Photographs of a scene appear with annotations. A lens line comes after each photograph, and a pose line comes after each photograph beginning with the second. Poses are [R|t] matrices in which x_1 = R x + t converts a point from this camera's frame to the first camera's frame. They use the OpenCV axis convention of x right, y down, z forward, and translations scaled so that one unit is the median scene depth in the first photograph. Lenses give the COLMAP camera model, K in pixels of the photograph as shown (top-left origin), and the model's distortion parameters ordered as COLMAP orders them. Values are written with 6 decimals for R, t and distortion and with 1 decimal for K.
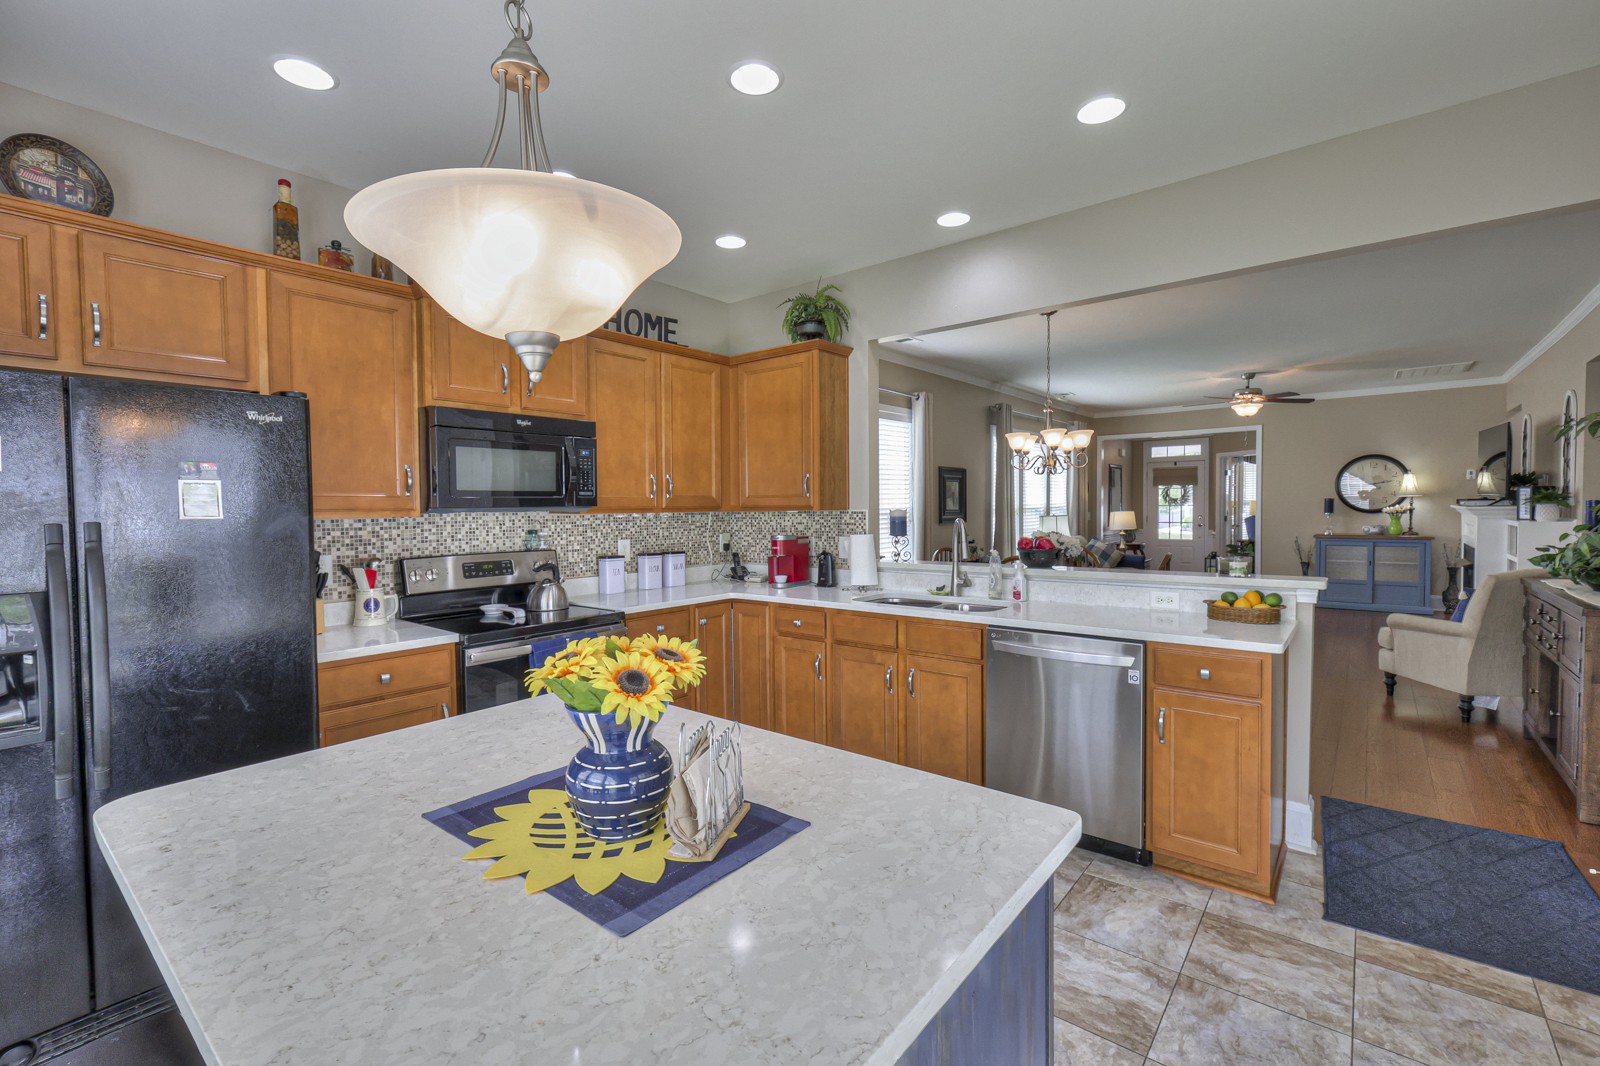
lens RADIAL K [[702.1, 0, 788.8], [0, 702.1, 525.9], [0, 0, 1]] dist [-0.001847, 0.001154]
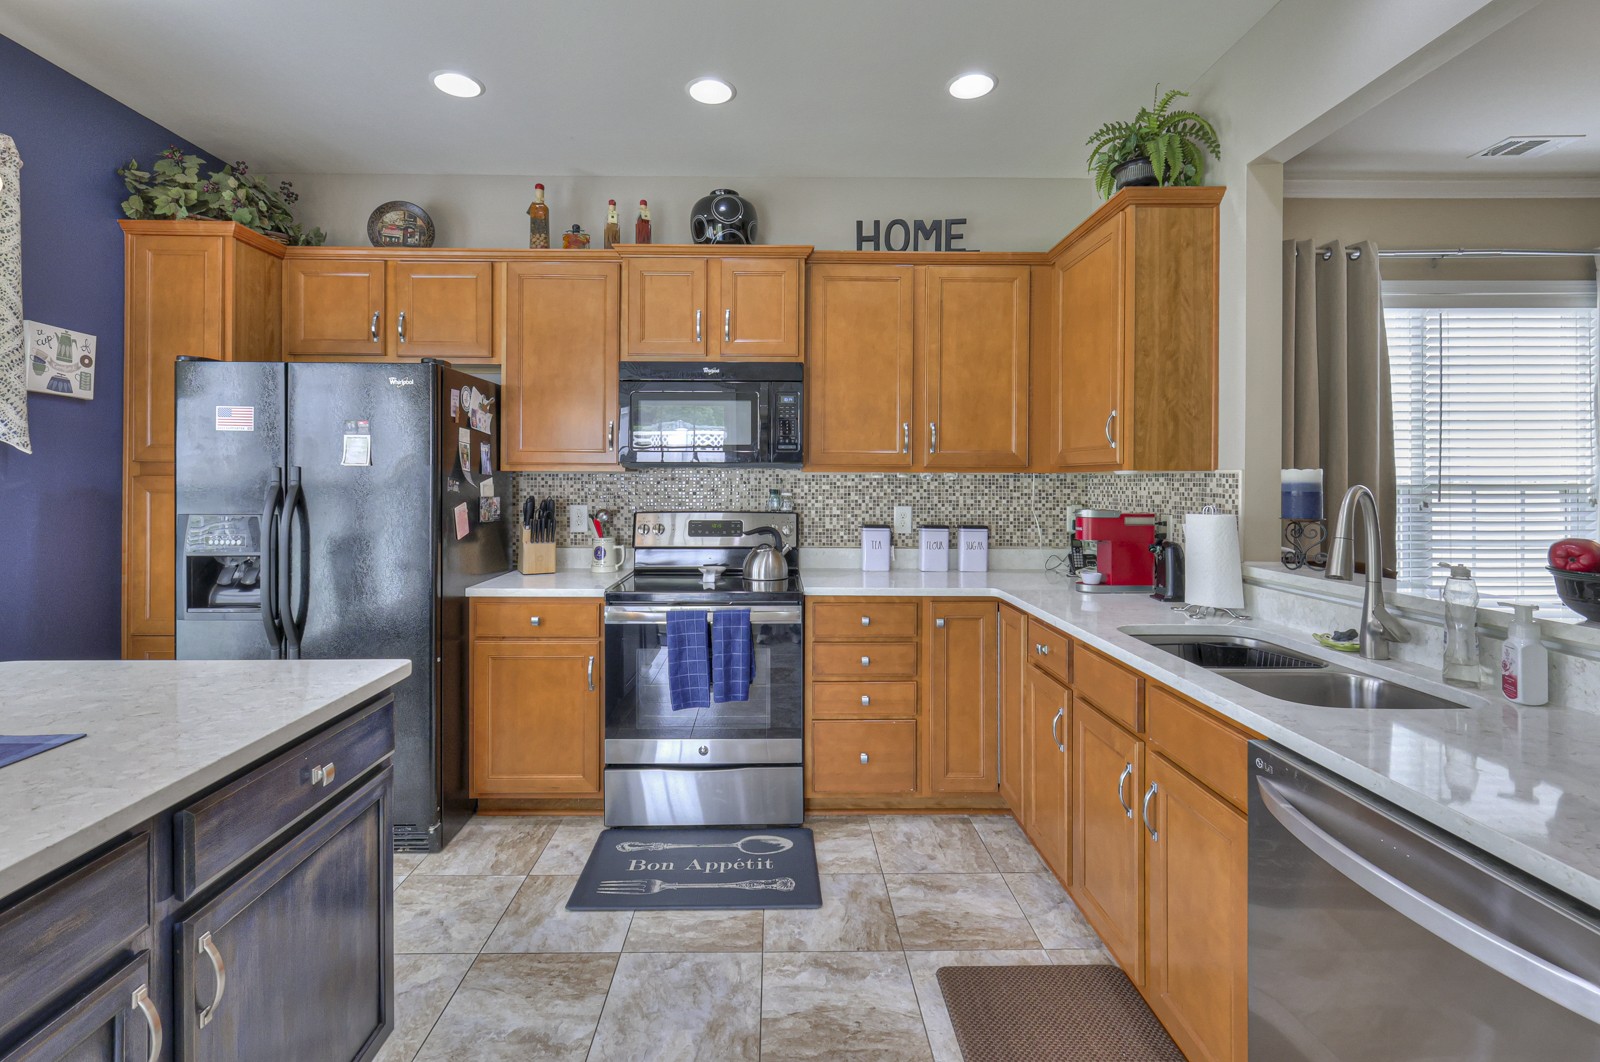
lens RADIAL K [[702.1, 0, 754.0], [0, 702.1, 482.1], [0, 0, 1]] dist [-0.001847, 0.001154]
pose [[0.646878, 0.015305, -0.762440, 0.262356], [-0.032202, 0.999455, -0.007258, 0.002754], [0.761913, 0.029247, 0.647019, 0.328744]]
